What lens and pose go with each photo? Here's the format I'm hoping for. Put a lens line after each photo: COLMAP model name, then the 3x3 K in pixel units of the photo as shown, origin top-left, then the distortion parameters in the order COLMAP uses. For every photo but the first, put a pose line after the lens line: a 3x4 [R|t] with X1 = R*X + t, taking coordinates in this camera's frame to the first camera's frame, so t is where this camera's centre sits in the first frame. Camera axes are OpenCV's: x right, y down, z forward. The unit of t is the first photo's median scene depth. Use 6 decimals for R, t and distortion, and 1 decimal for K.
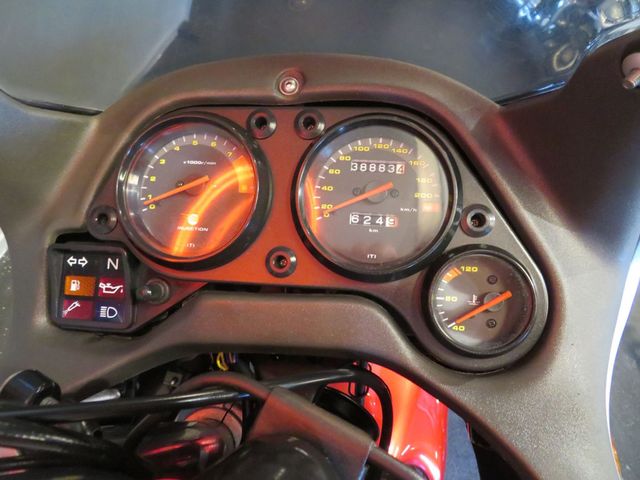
lens RADIAL K [[462.8, 0, 320.0], [0, 462.8, 240.0], [0, 0, 1]] dist [0.001538, 0.000793]
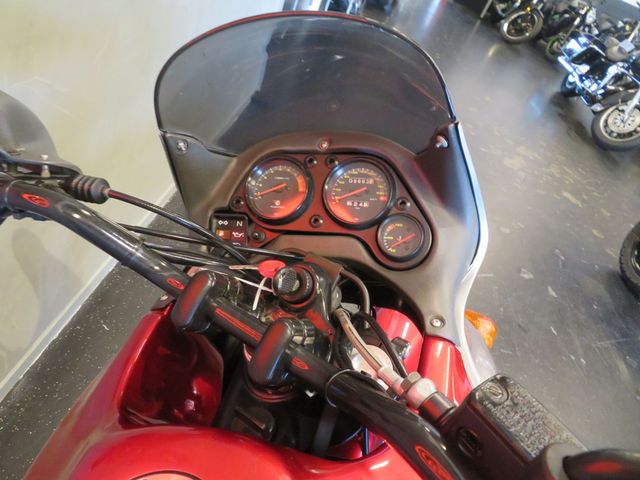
lens RADIAL K [[457.6, 0, 320.0], [0, 457.6, 240.0], [0, 0, 1]] dist [-0.006779, -0.004067]
pose [[0.992847, 0.035624, -0.113958, 0.184141], [-0.048295, 0.992709, -0.110436, 0.367986], [0.109193, 0.115150, 0.987328, -1.131831]]
